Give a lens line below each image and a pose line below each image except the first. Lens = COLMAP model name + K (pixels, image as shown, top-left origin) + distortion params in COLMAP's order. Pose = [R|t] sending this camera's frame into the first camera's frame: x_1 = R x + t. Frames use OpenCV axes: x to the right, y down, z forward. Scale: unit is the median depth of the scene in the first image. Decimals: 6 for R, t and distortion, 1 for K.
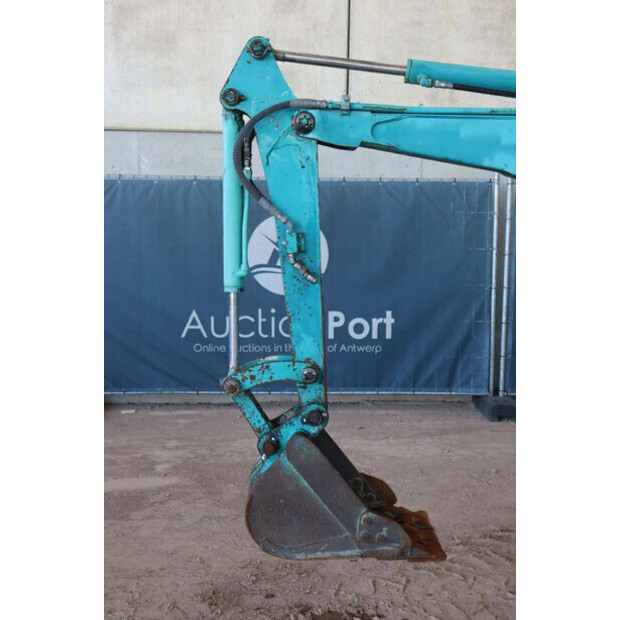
lens RADIAL K [[913.7, 0, 319.3], [0, 913.7, 307.4], [0, 0, 1]] dist [0.102962, 0.000000]
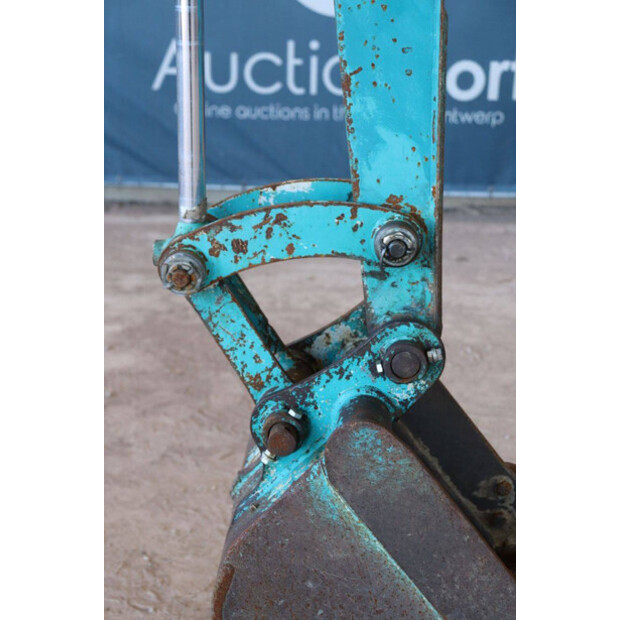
lens RADIAL K [[1517.9, 0, 298.2], [0, 1517.9, 350.0], [0, 0, 1]] dist [0.379618, 0.000000]
pose [[0.997857, 0.034639, -0.055514, -0.014449], [-0.022987, 0.979886, 0.198230, -0.003174], [0.061264, -0.196529, 0.978582, 0.395056]]
